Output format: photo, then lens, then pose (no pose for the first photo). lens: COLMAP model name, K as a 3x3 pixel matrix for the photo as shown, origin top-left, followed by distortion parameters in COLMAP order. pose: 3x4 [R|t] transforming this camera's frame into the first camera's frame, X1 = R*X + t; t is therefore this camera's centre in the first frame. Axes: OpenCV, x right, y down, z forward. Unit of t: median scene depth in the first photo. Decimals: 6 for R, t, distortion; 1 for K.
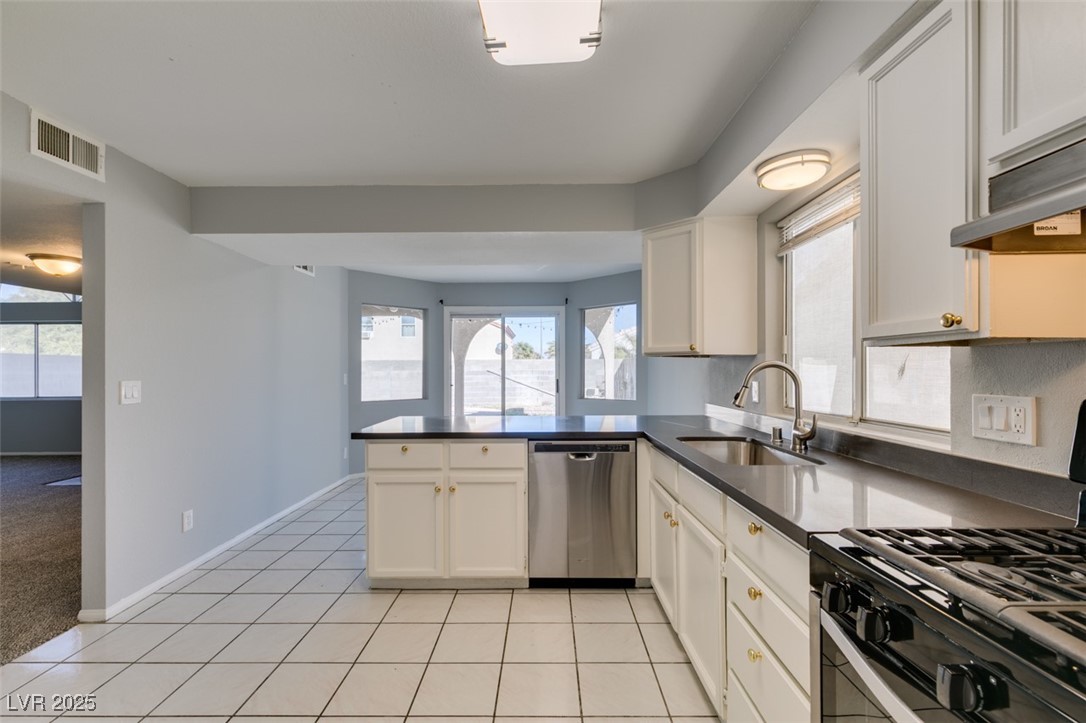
lens RADIAL K [[485.1, 0, 541.6], [0, 485.1, 366.2], [0, 0, 1]] dist [0.005756, -0.000777]
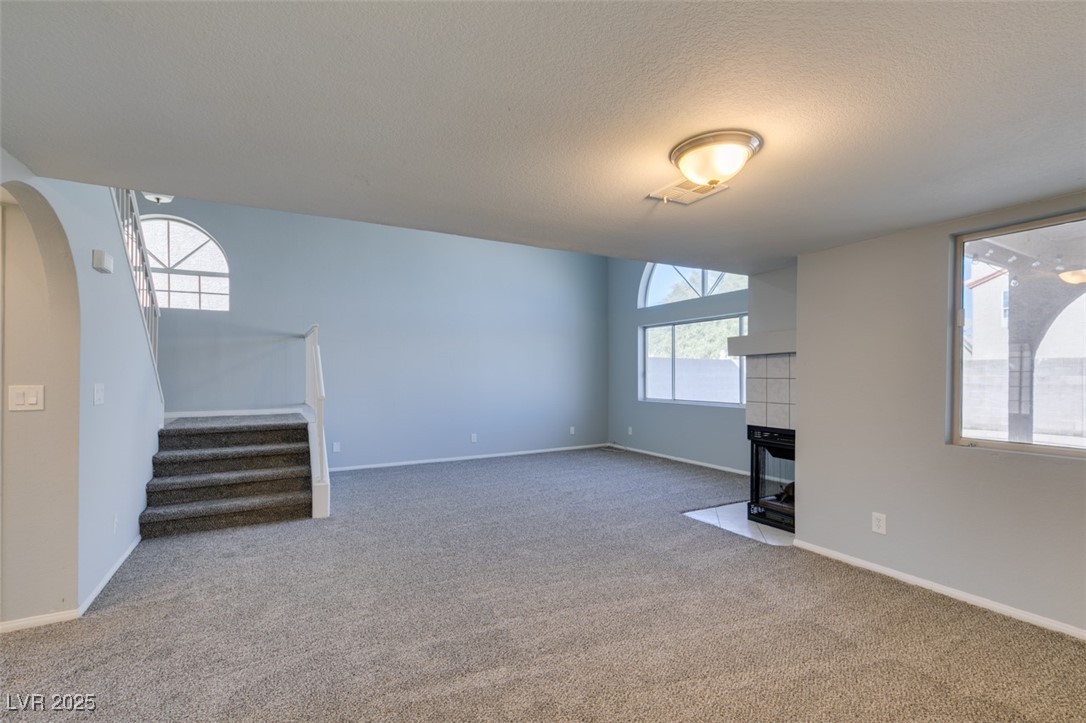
lens RADIAL K [[485.1, 0, 538.4], [0, 485.1, 368.3], [0, 0, 1]] dist [0.005756, -0.000777]
pose [[0.481981, -0.007565, -0.876149, -0.791716], [0.007707, 0.999961, -0.004394, 0.003889], [0.876148, -0.004635, 0.482021, 0.743052]]
